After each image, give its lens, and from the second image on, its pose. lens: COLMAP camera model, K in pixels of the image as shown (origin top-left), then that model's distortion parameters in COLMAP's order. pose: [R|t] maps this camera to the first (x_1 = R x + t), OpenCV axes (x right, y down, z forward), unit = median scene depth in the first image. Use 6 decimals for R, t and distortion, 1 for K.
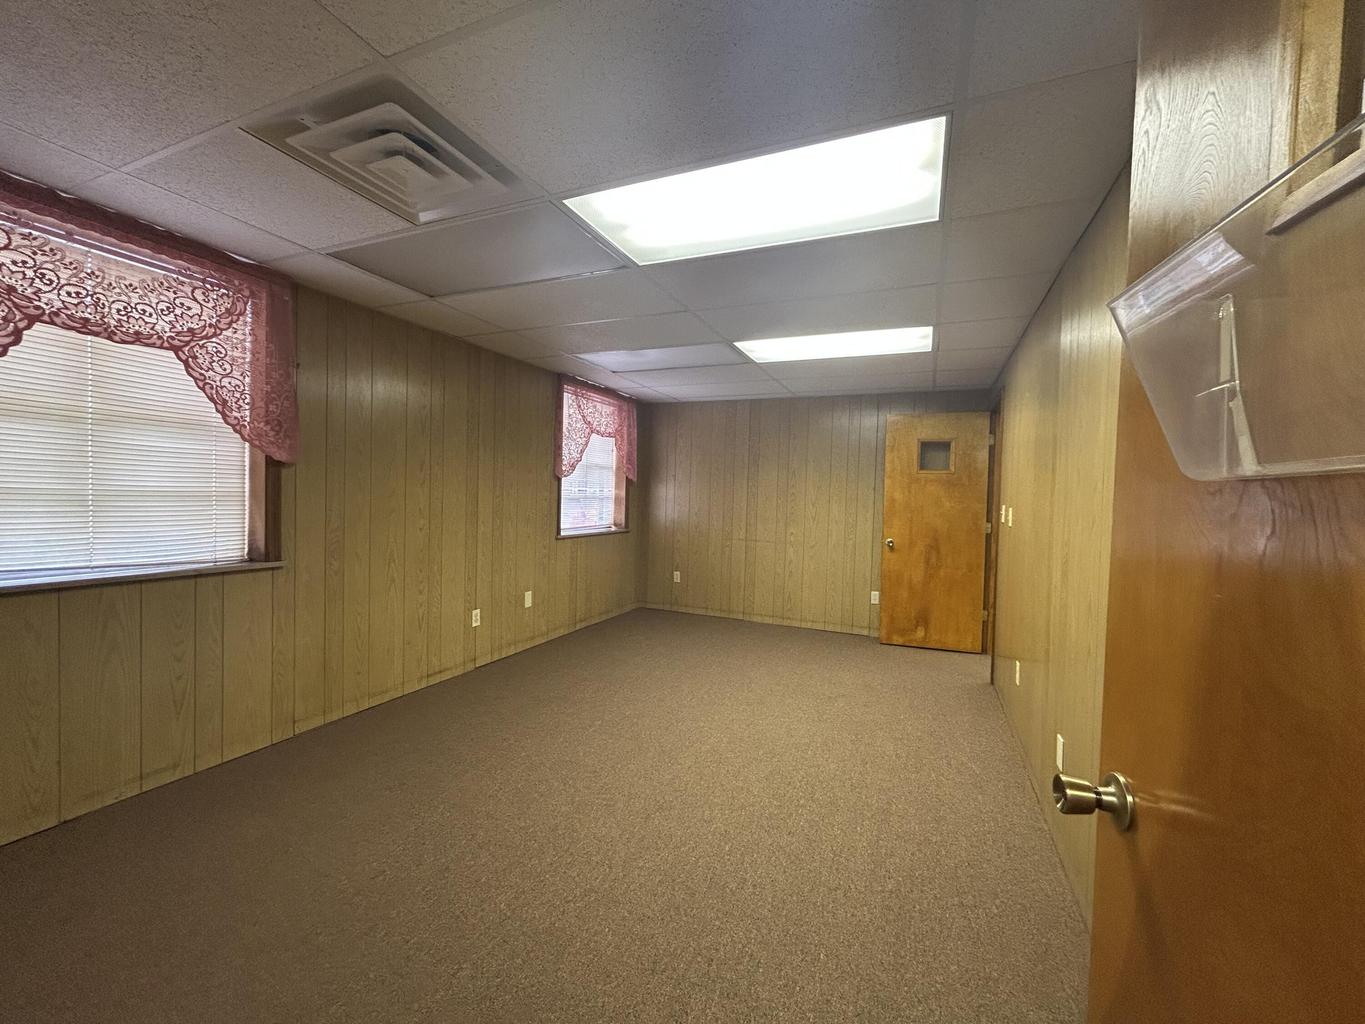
lens RADIAL K [[555.6, 0, 677.0], [0, 555.6, 515.0], [0, 0, 1]] dist [0.001284, 0.000024]
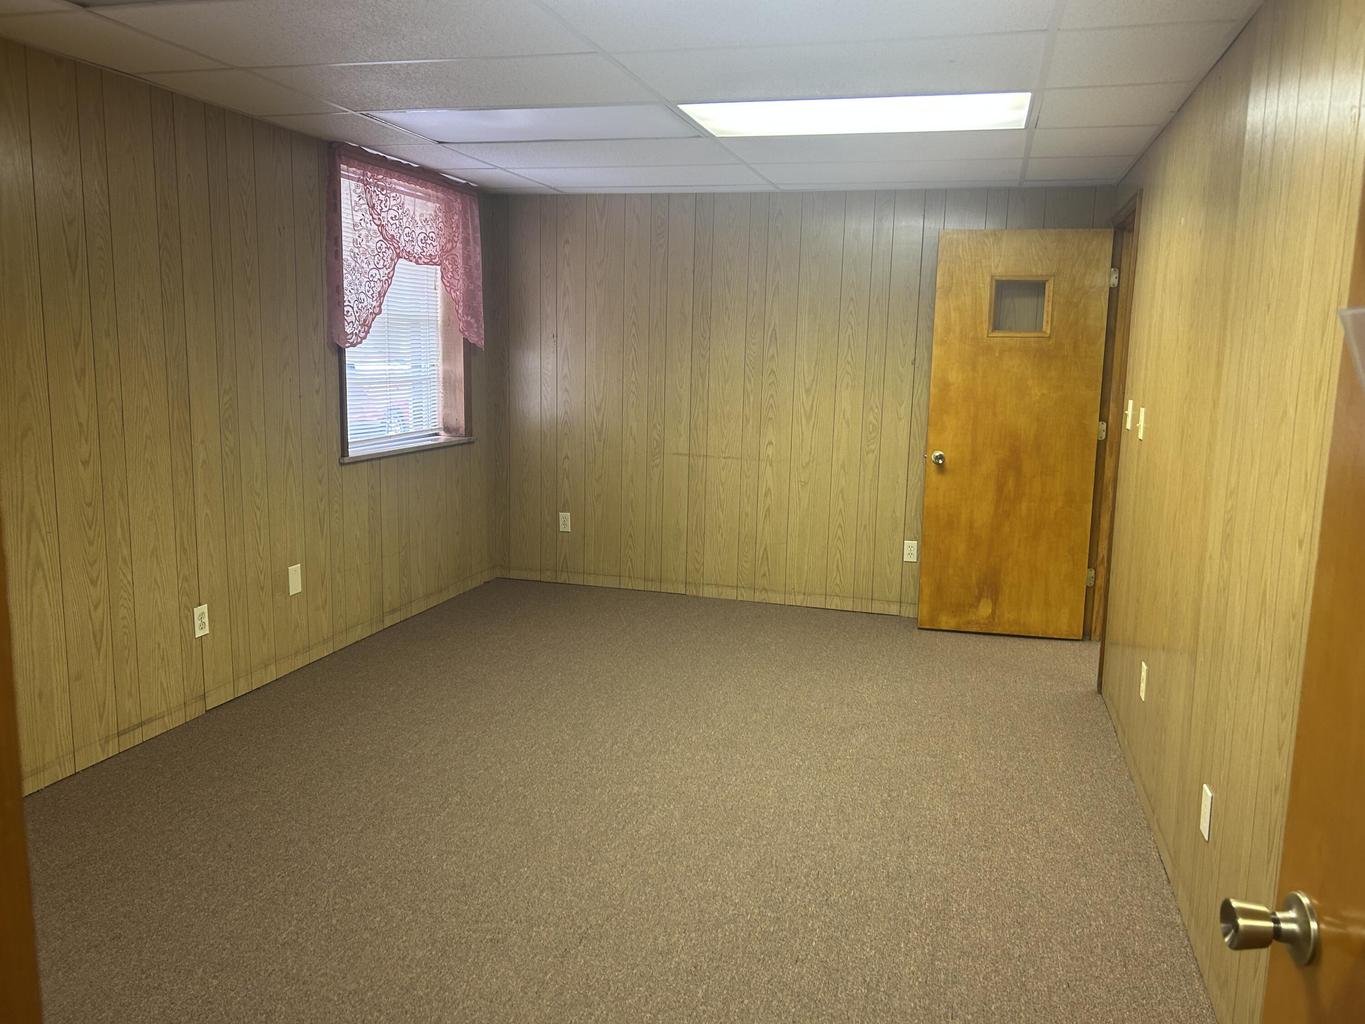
lens RADIAL K [[1033.9, 0, 677.2], [0, 1033.9, 512.0], [0, 0, 1]] dist [0.070312, -0.077986]
pose [[0.990672, -0.027266, 0.133510, -0.034277], [0.010193, 0.991860, 0.126921, -0.036535], [-0.135884, -0.124376, 0.982887, -0.034131]]
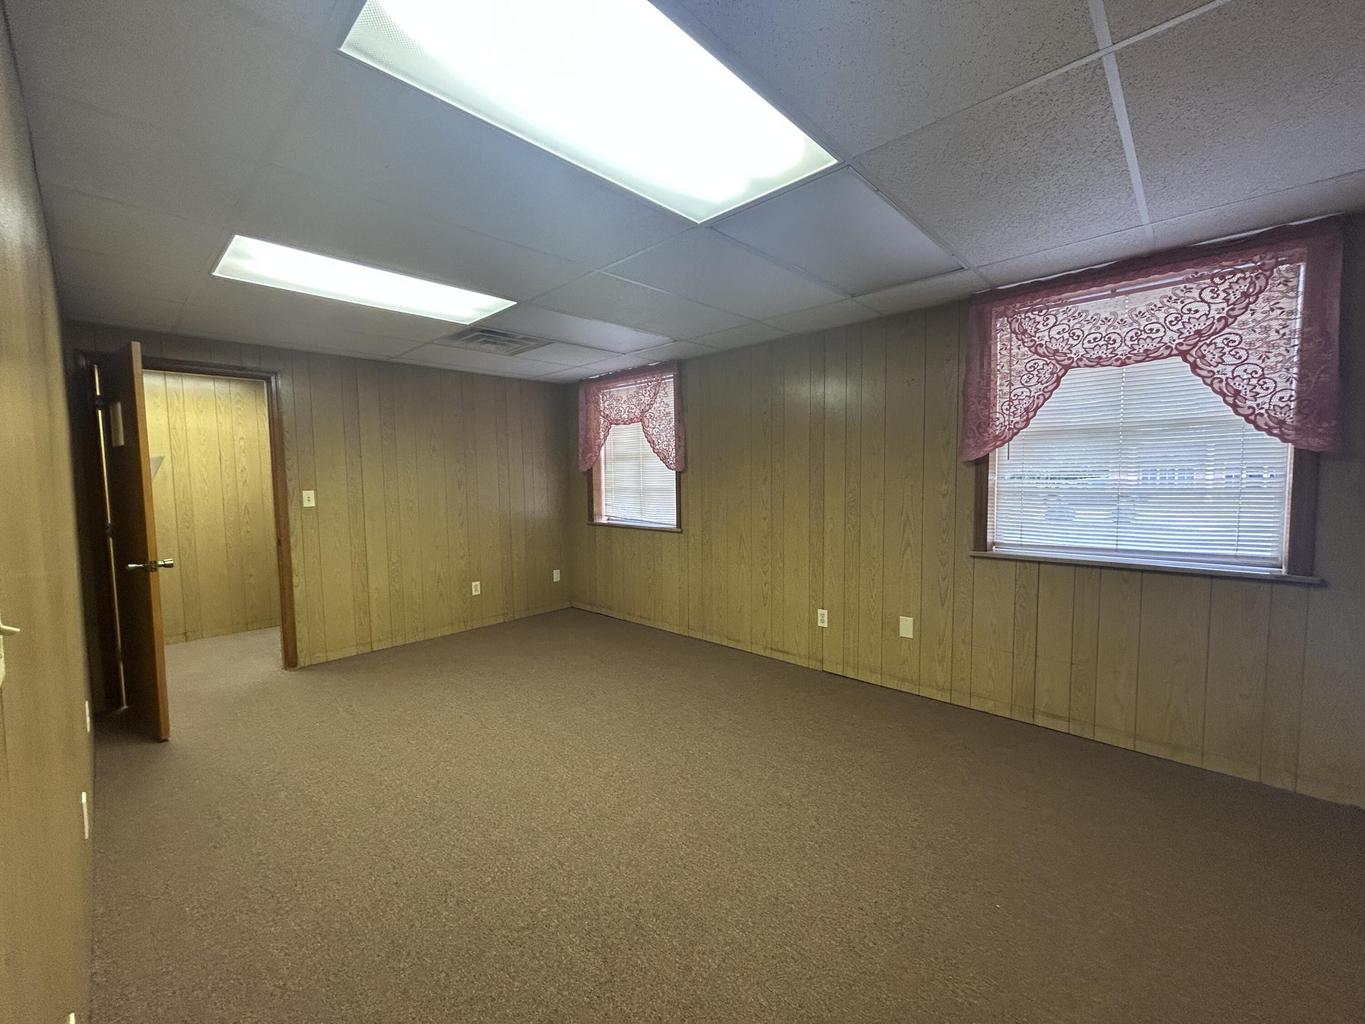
lens RADIAL K [[560.6, 0, 684.7], [0, 560.6, 512.4], [0, 0, 1]] dist [0.001356, 0.000336]
pose [[-0.336952, 0.045718, -0.940411, 0.536909], [-0.024221, 0.998069, 0.057200, -0.038895], [0.941210, 0.042051, -0.335193, 0.957840]]
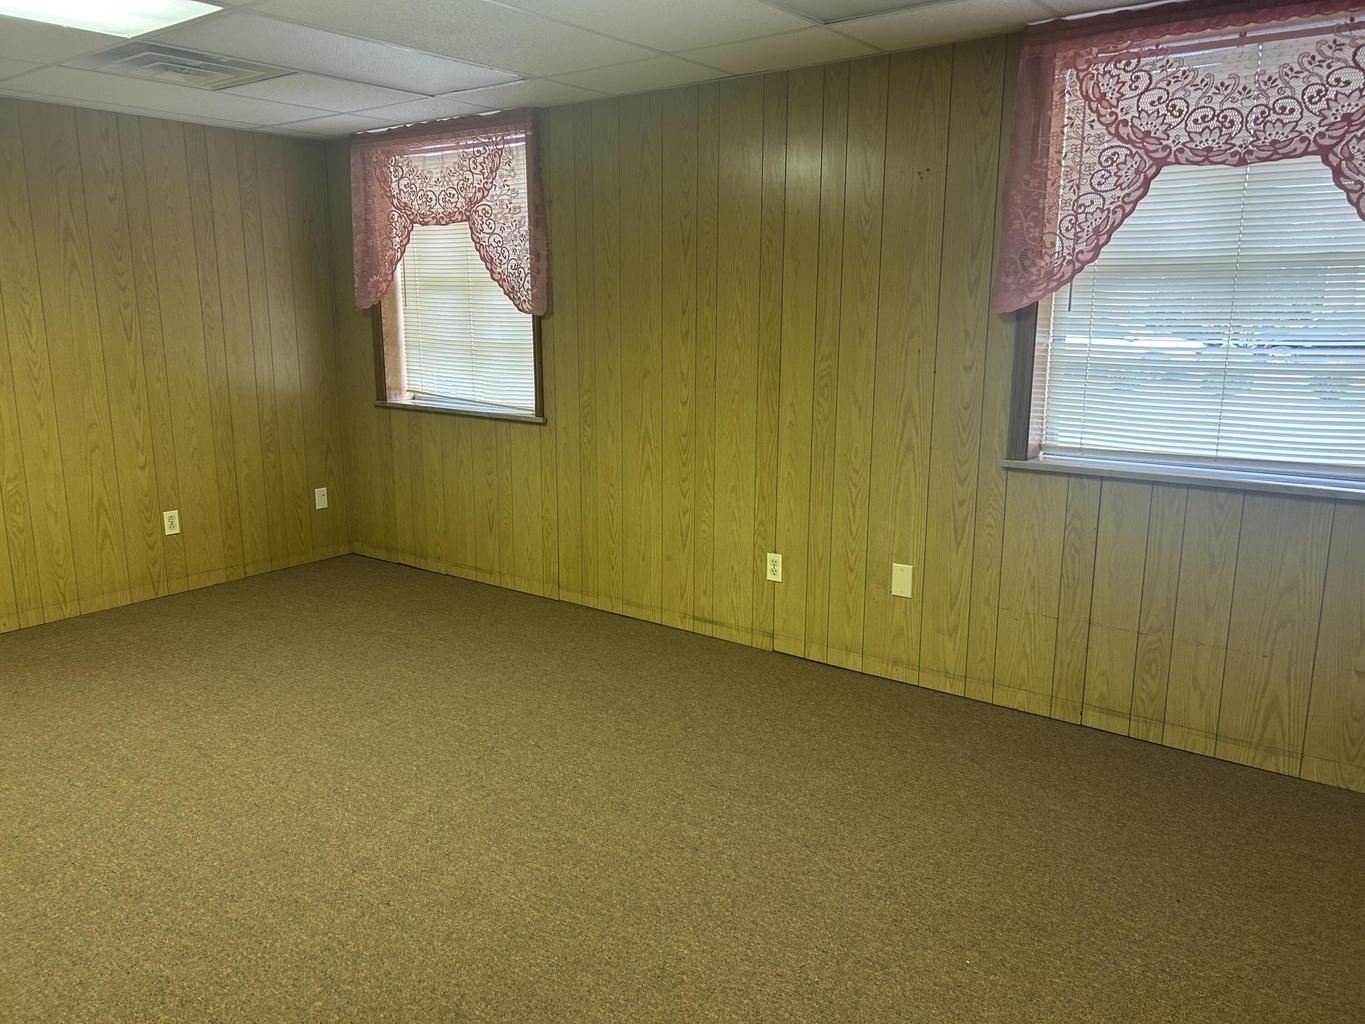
lens RADIAL K [[1033.9, 0, 677.2], [0, 1033.9, 512.0], [0, 0, 1]] dist [0.070312, -0.077986]
pose [[-0.237173, 0.173543, -0.955841, 0.602051], [-0.036314, 0.981643, 0.187238, -0.061592], [0.970788, 0.079118, -0.226517, 1.001128]]
